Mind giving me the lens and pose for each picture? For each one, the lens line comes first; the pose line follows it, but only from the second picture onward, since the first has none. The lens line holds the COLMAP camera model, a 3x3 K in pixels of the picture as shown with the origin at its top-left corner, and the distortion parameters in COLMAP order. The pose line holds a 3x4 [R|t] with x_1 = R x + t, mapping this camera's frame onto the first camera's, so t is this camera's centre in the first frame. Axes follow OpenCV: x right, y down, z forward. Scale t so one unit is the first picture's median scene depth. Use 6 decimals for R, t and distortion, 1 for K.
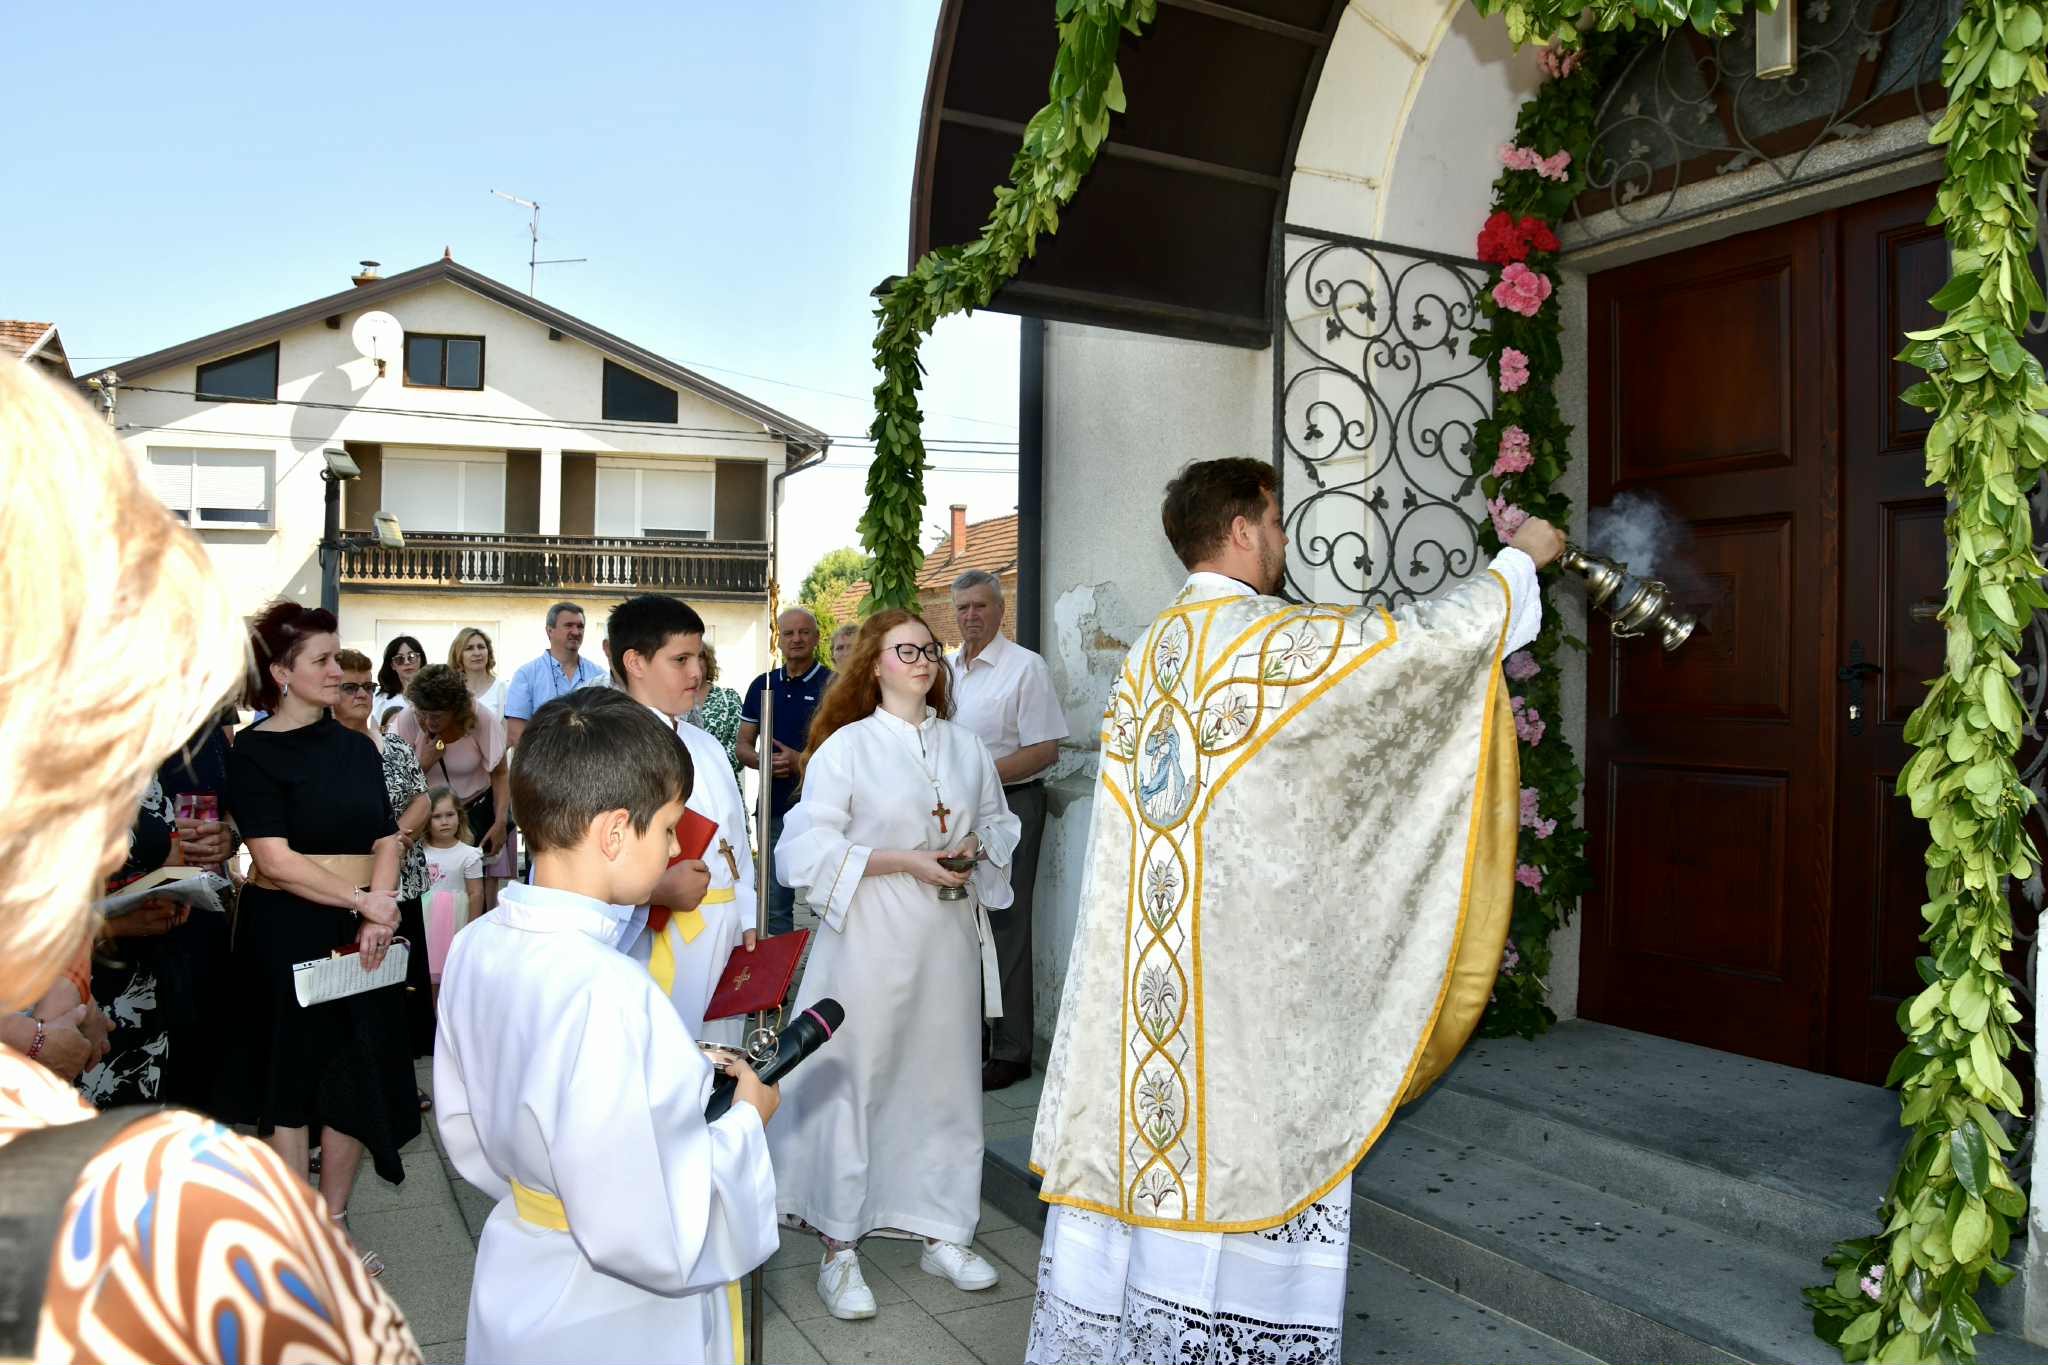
lens RADIAL K [[1615.4, 0, 1010.4], [0, 1615.4, 671.8], [0, 0, 1]] dist [-0.143153, 0.090065]
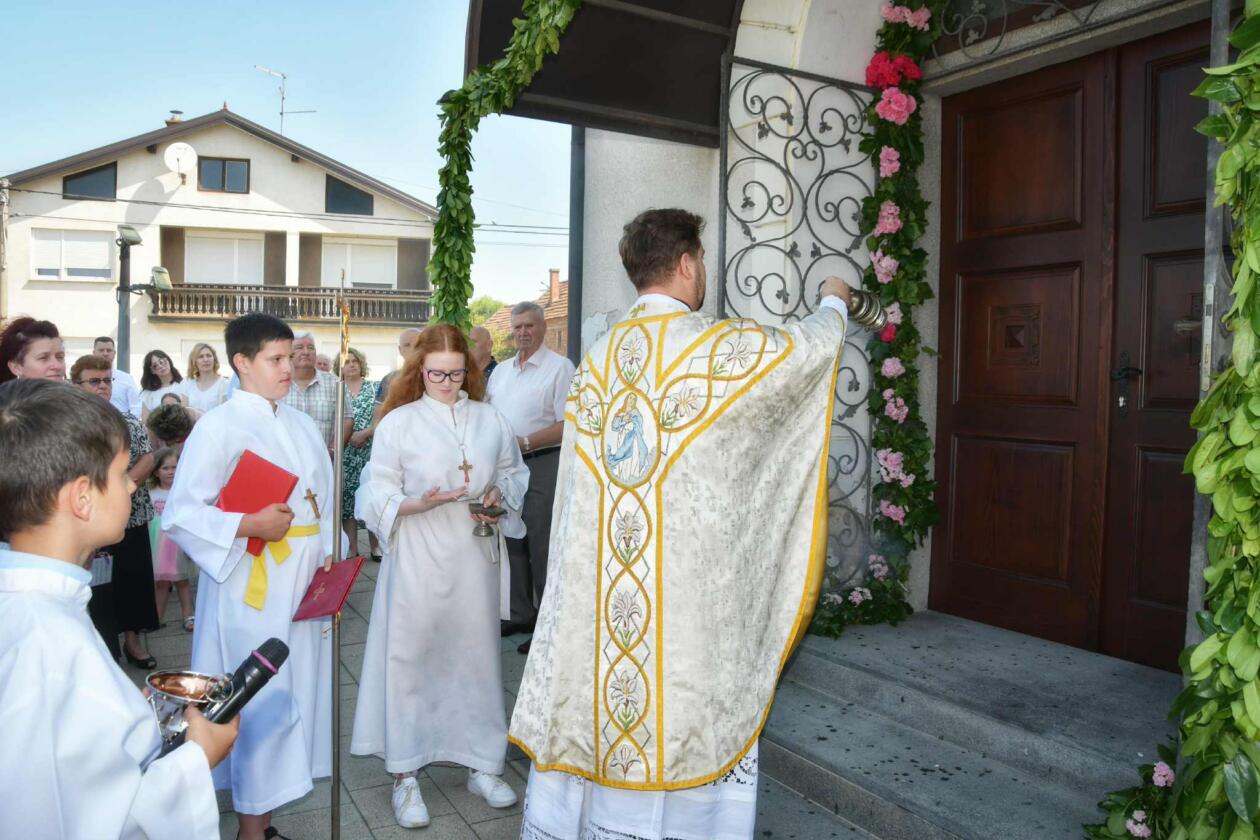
lens RADIAL K [[993.9, 0, 623.7], [0, 993.9, 413.0], [0, 0, 1]] dist [-0.143153, 0.090065]
pose [[0.999517, 0.002851, 0.030959, 0.052694], [-0.004063, 0.999225, 0.039157, 0.003327], [-0.030824, -0.039264, 0.998753, 0.122760]]
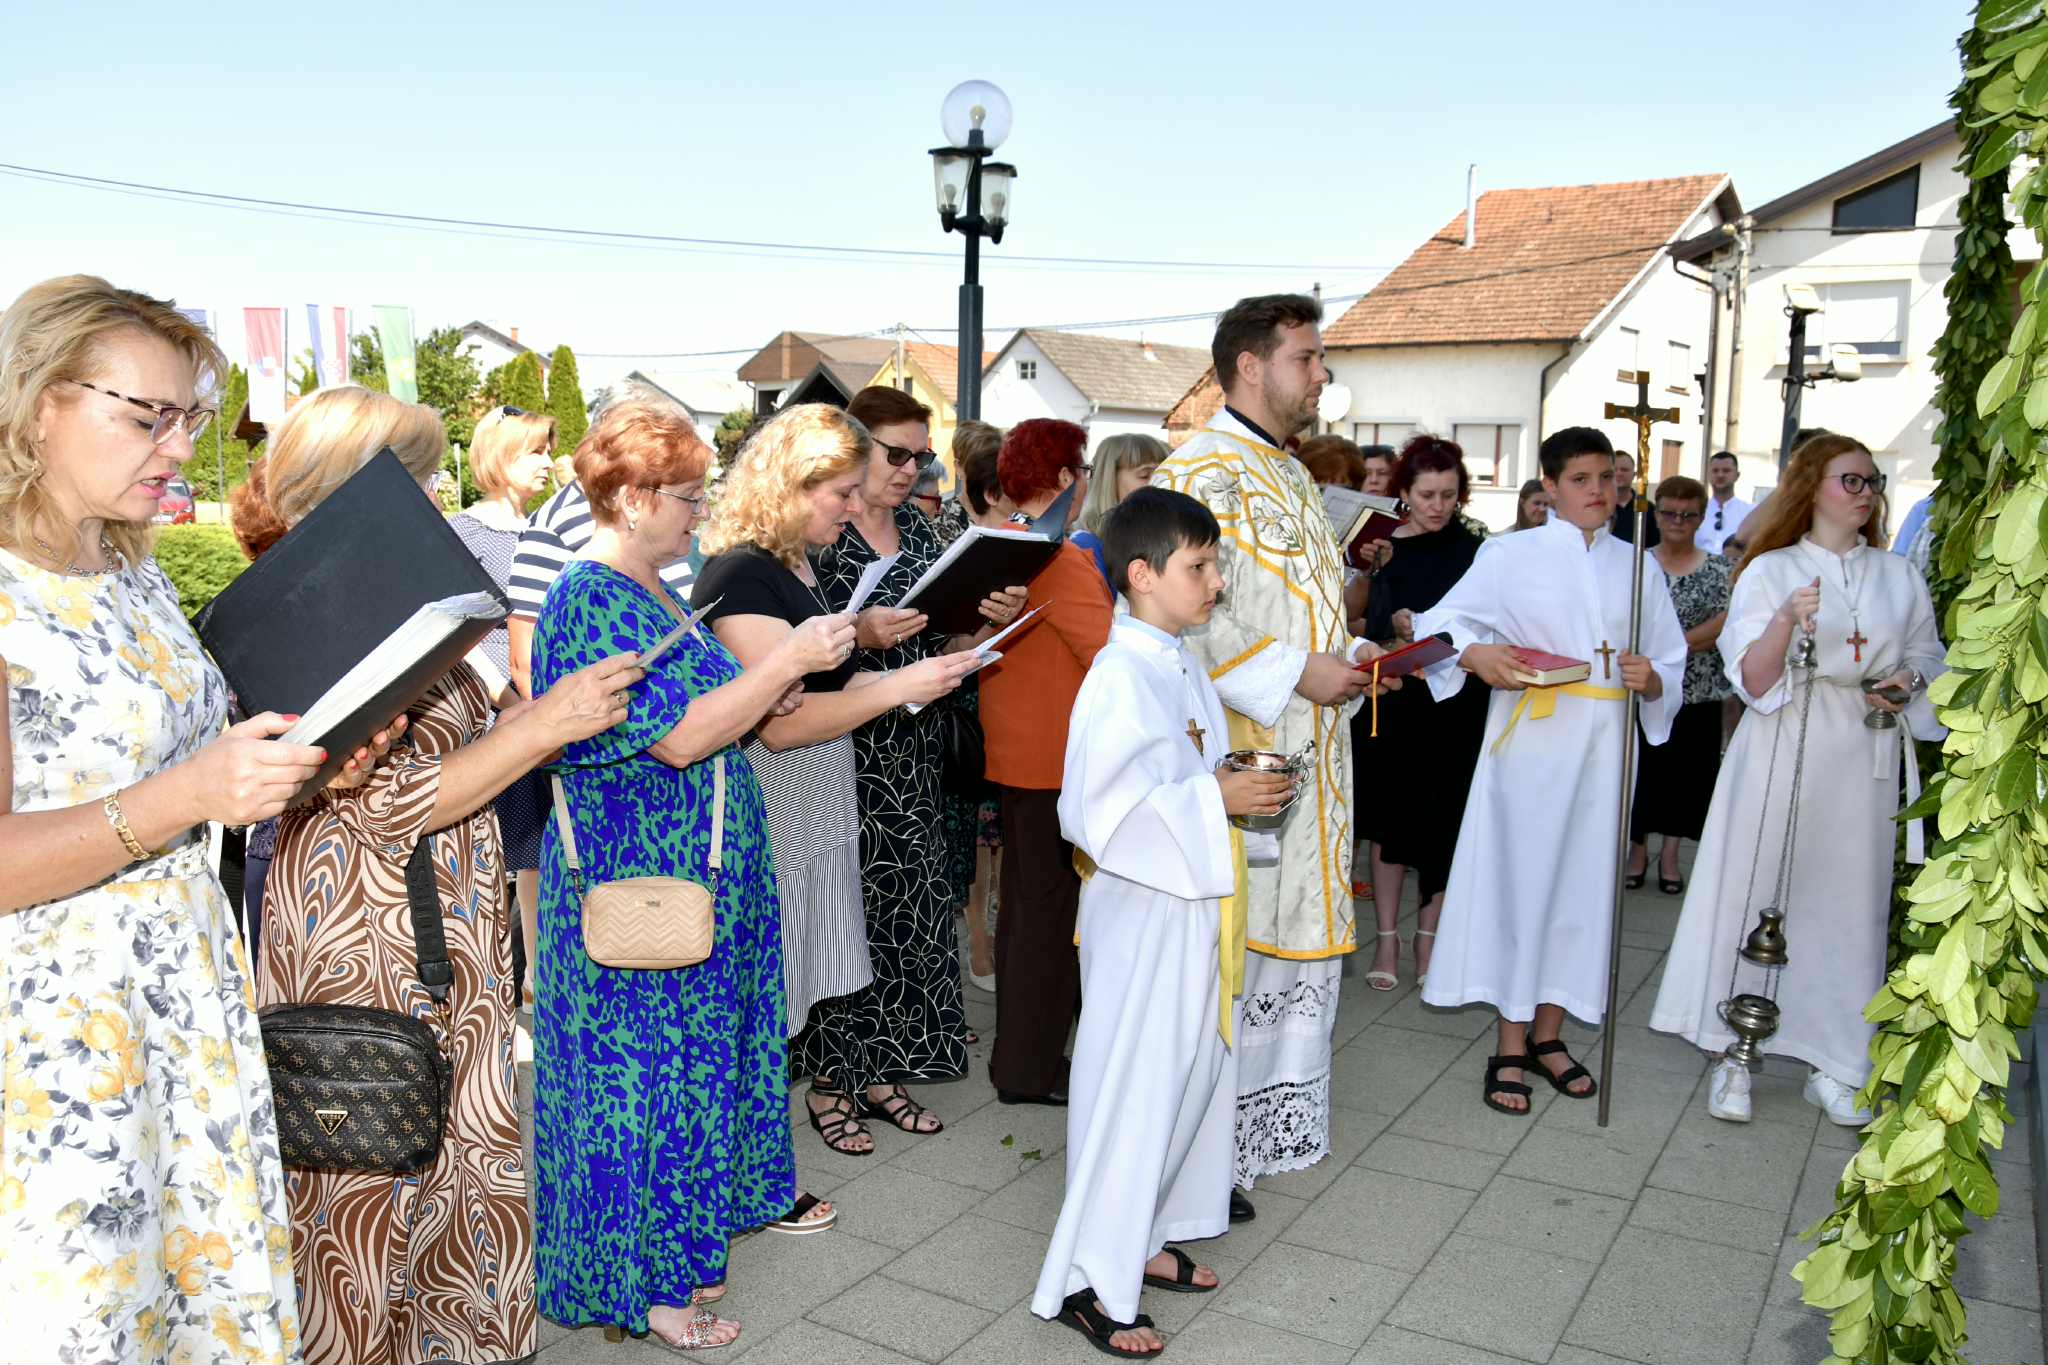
lens RADIAL K [[1615.4, 0, 1007.8], [0, 1615.4, 690.2], [0, 0, 1]] dist [-0.143153, 0.090065]
pose [[0.523586, 0.109226, -0.844942, 0.418545], [-0.010042, 0.992470, 0.122074, 0.004201], [0.851913, -0.055431, 0.520741, 0.042182]]
